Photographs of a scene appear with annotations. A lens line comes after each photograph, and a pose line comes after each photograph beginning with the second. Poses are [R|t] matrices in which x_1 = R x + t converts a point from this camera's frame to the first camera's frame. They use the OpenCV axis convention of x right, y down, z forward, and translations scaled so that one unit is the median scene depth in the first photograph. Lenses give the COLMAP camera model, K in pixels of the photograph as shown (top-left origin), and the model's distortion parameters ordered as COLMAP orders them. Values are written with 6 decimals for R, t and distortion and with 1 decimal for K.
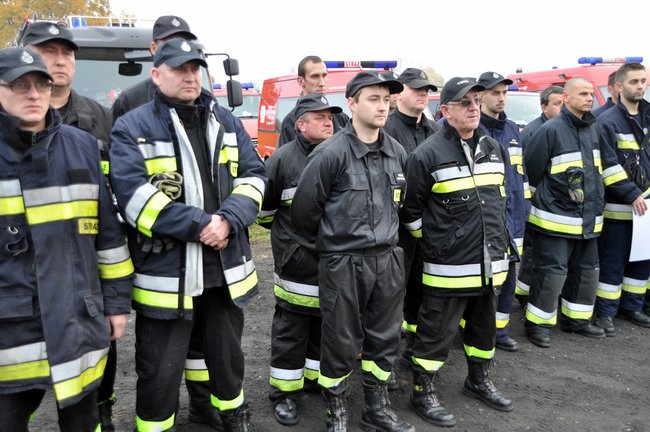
lens RADIAL K [[682.7, 0, 324.7], [0, 682.7, 222.1], [0, 0, 1]] dist [0.052388, 0.000000]
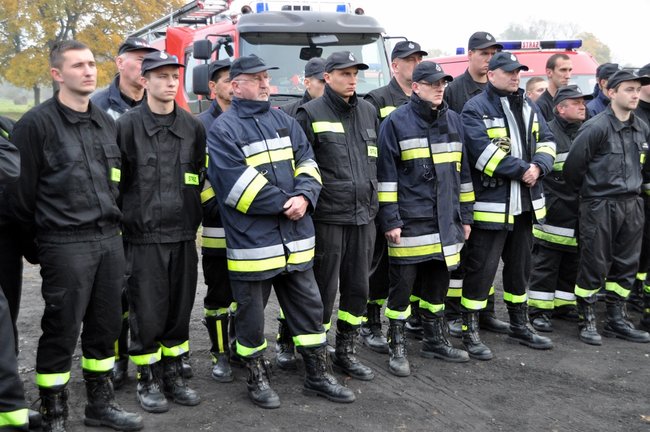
lens RADIAL K [[945.5, 0, 317.7], [0, 945.5, 229.1], [0, 0, 1]] dist [0.131649, 0.000000]
pose [[0.993099, 0.027598, -0.113983, -0.340873], [-0.029957, 0.999370, -0.019027, 0.170172], [0.113386, 0.022310, 0.993301, -1.073110]]
